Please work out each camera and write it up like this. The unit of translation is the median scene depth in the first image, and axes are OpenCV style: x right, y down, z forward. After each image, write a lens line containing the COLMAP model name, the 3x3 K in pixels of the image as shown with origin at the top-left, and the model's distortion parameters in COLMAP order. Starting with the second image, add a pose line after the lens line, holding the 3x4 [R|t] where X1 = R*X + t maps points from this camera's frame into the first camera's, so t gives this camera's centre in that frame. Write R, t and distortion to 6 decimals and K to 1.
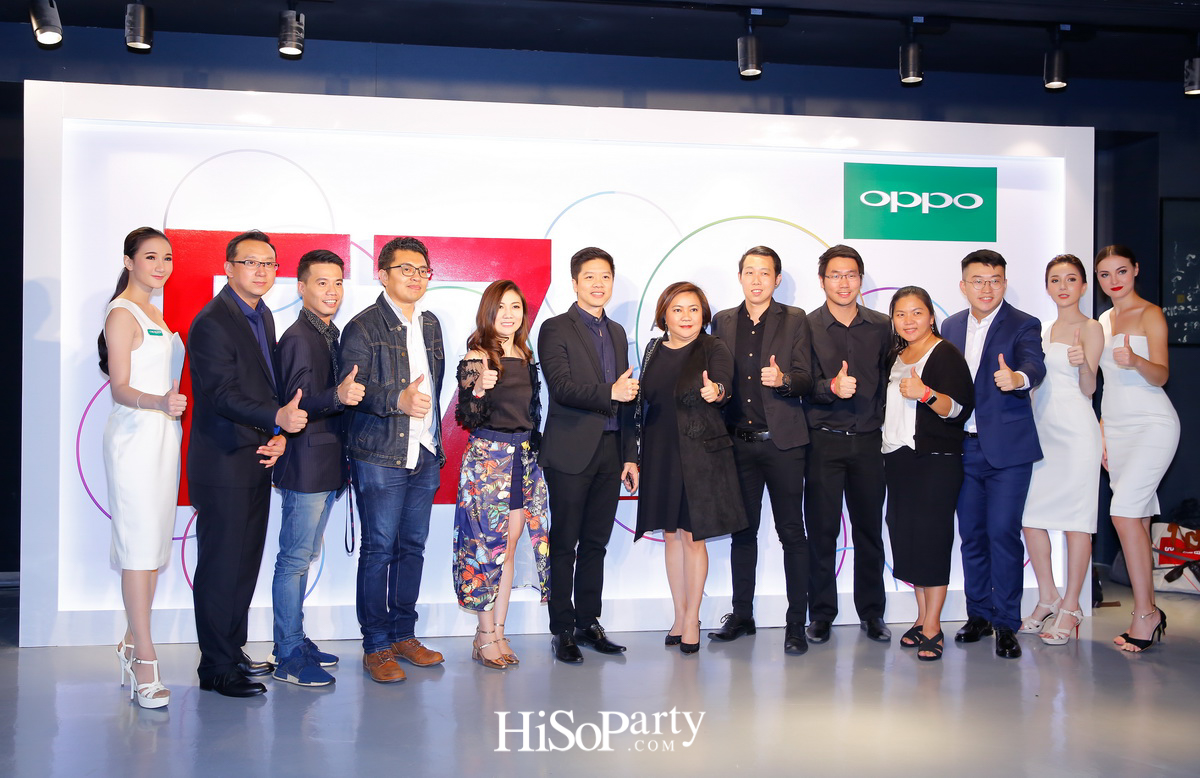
lens RADIAL K [[1143.2, 0, 597.3], [0, 1143.2, 360.5], [0, 0, 1]] dist [-0.001226, 0.001949]
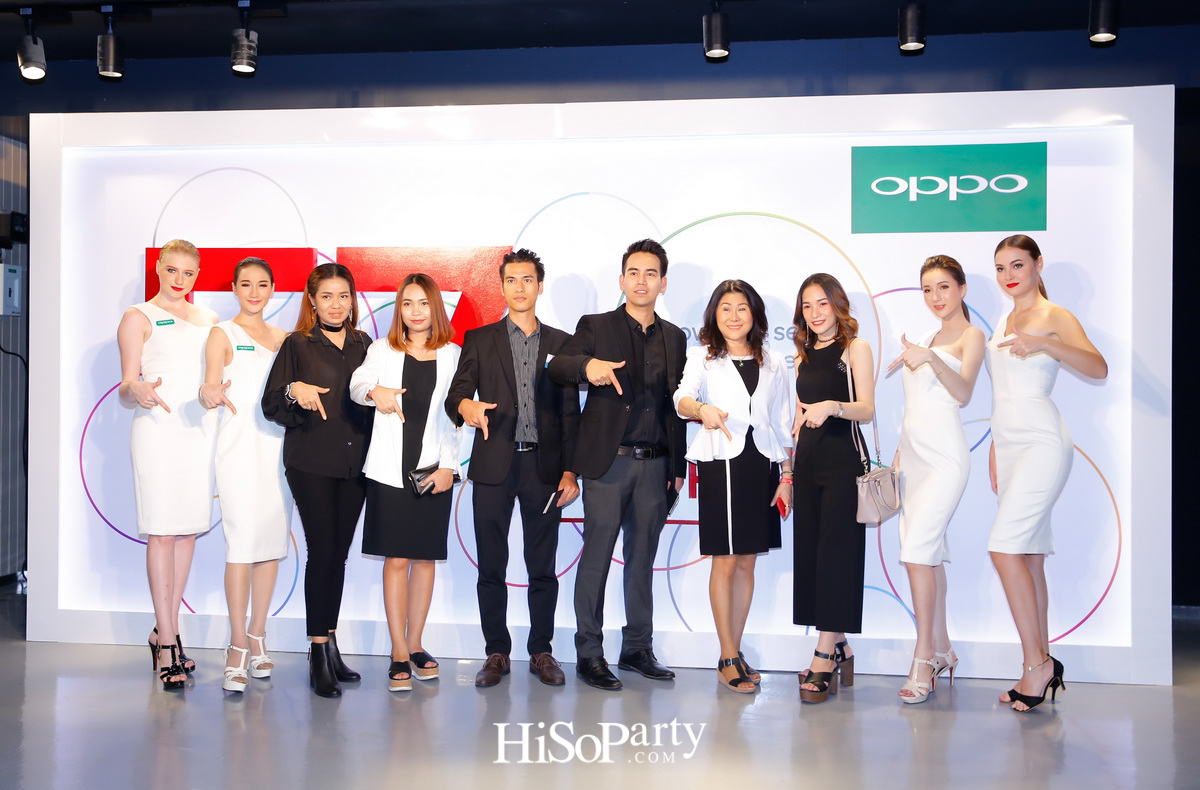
lens RADIAL K [[1262.0, 0, 600.0], [0, 1262.0, 395.0], [0, 0, 1]] dist [0.012683, 0.018020]
pose [[0.955289, -0.000069, -0.295673, 0.341598], [0.001311, 0.999991, 0.004001, 0.014221], [0.295670, -0.004210, 0.955281, 0.016579]]
